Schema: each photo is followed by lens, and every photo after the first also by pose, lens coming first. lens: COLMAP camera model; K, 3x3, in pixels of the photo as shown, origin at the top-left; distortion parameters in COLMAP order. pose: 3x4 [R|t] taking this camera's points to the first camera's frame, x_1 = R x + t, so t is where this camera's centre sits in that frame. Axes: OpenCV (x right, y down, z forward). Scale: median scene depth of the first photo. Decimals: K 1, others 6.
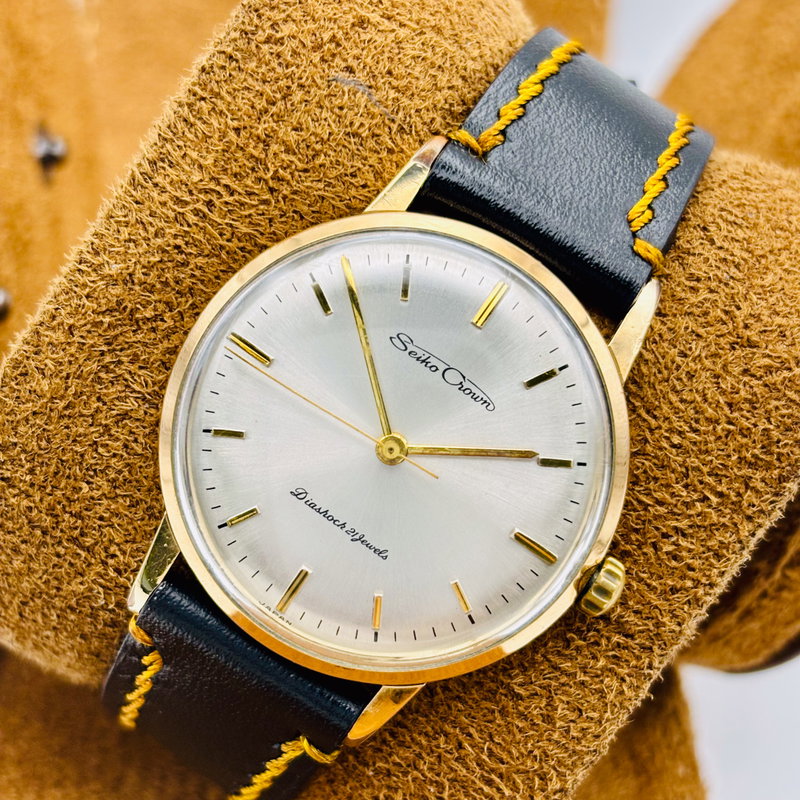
lens RADIAL K [[1750.9, 0, 381.4], [0, 1750.9, 375.1], [0, 0, 1]] dist [-0.016990, -0.538202]
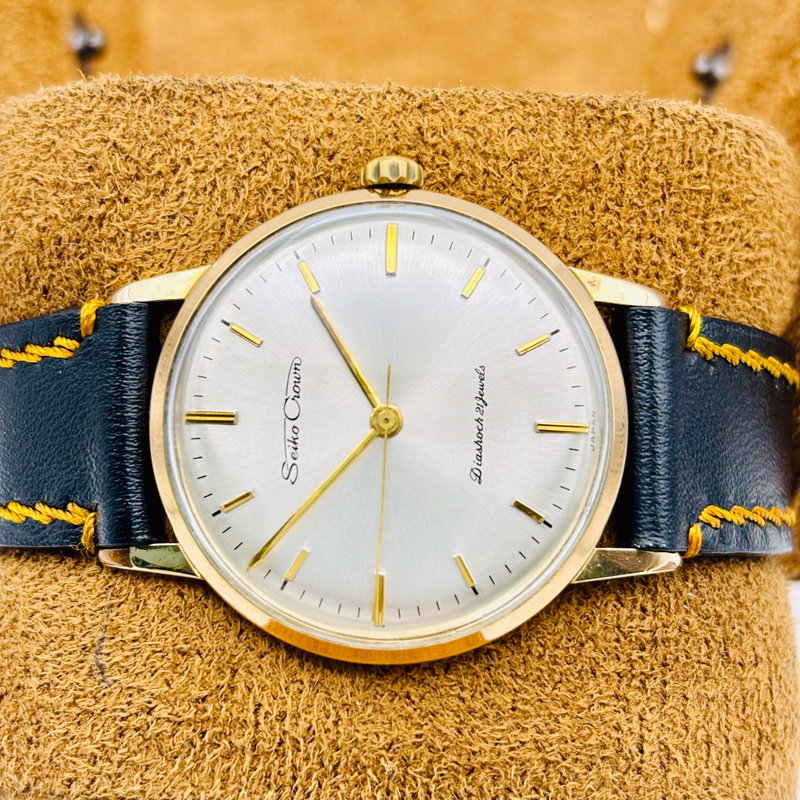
lens RADIAL K [[1750.9, 0, 381.4], [0, 1750.9, 375.1], [0, 0, 1]] dist [-0.016990, -0.538202]
pose [[-0.540683, -0.827766, 0.149887, -0.115259], [0.839478, -0.542406, 0.032733, 0.020726], [0.054205, 0.143525, 0.988161, 0.019660]]
